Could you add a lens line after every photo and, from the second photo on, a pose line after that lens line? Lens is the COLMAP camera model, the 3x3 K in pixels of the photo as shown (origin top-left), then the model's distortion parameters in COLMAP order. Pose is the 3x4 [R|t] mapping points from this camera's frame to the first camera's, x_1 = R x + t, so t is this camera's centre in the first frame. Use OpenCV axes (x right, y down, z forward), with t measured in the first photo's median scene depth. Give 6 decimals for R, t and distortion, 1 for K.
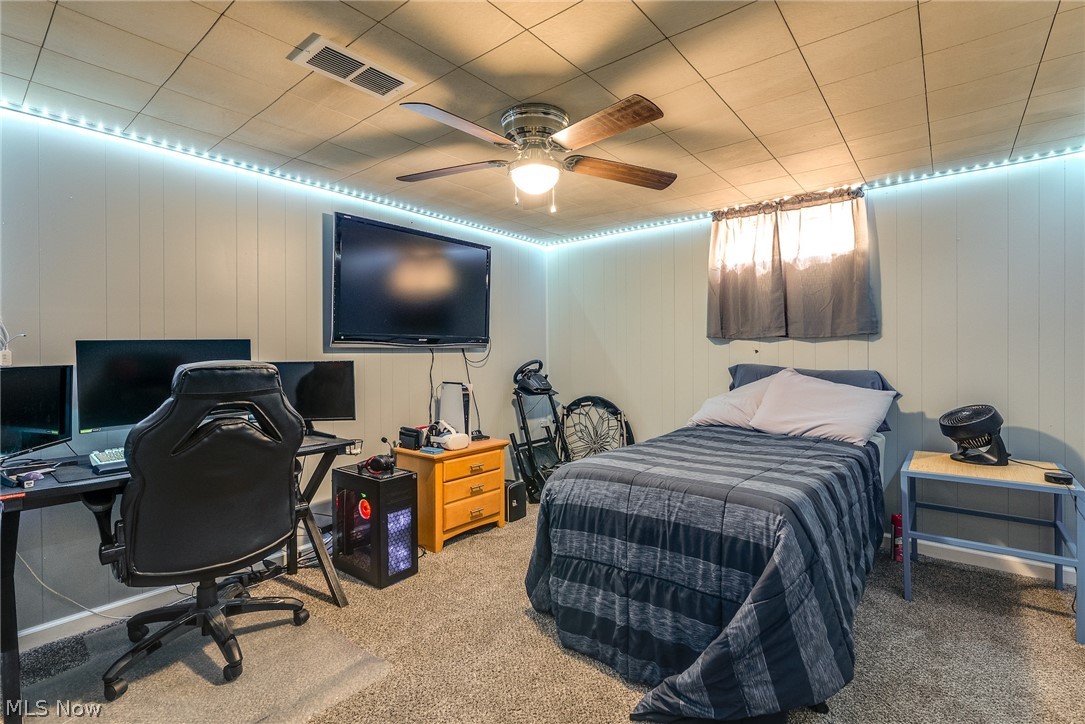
lens RADIAL K [[491.5, 0, 543.6], [0, 491.5, 361.1], [0, 0, 1]] dist [-0.009334, 0.002573]
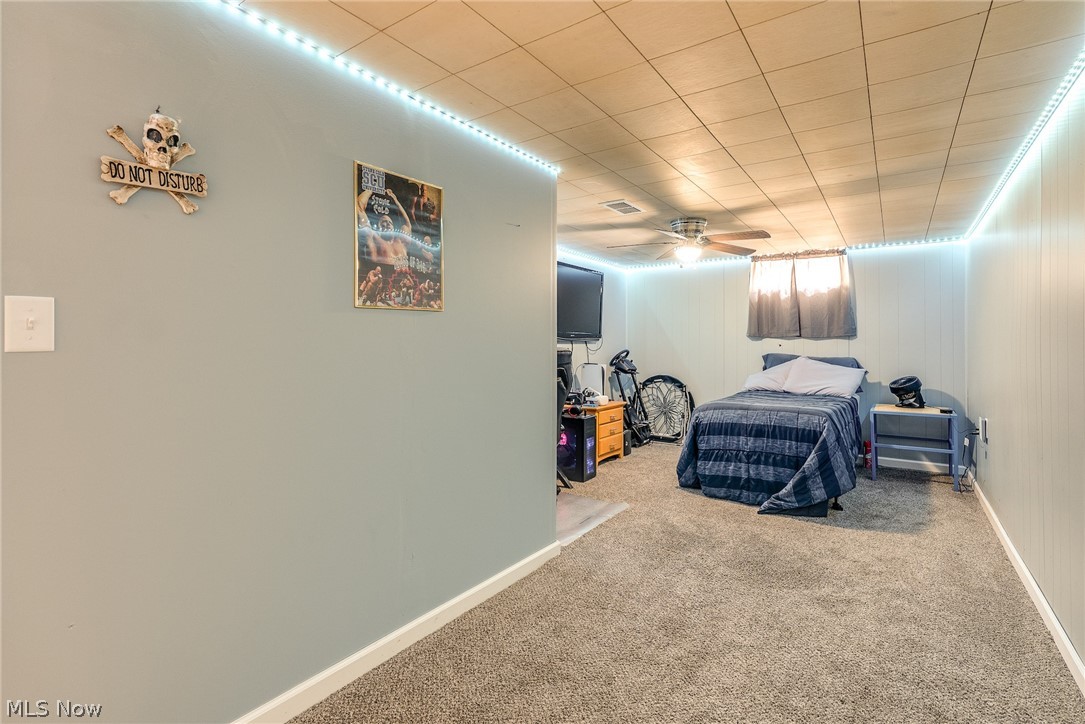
lens RADIAL K [[491.5, 0, 555.1], [0, 491.5, 341.4], [0, 0, 1]] dist [-0.009334, 0.002573]
pose [[0.996453, 0.011382, 0.083379, -0.532645], [-0.009465, 0.999682, -0.023355, 0.014222], [-0.083618, 0.022483, 0.996244, -0.652122]]
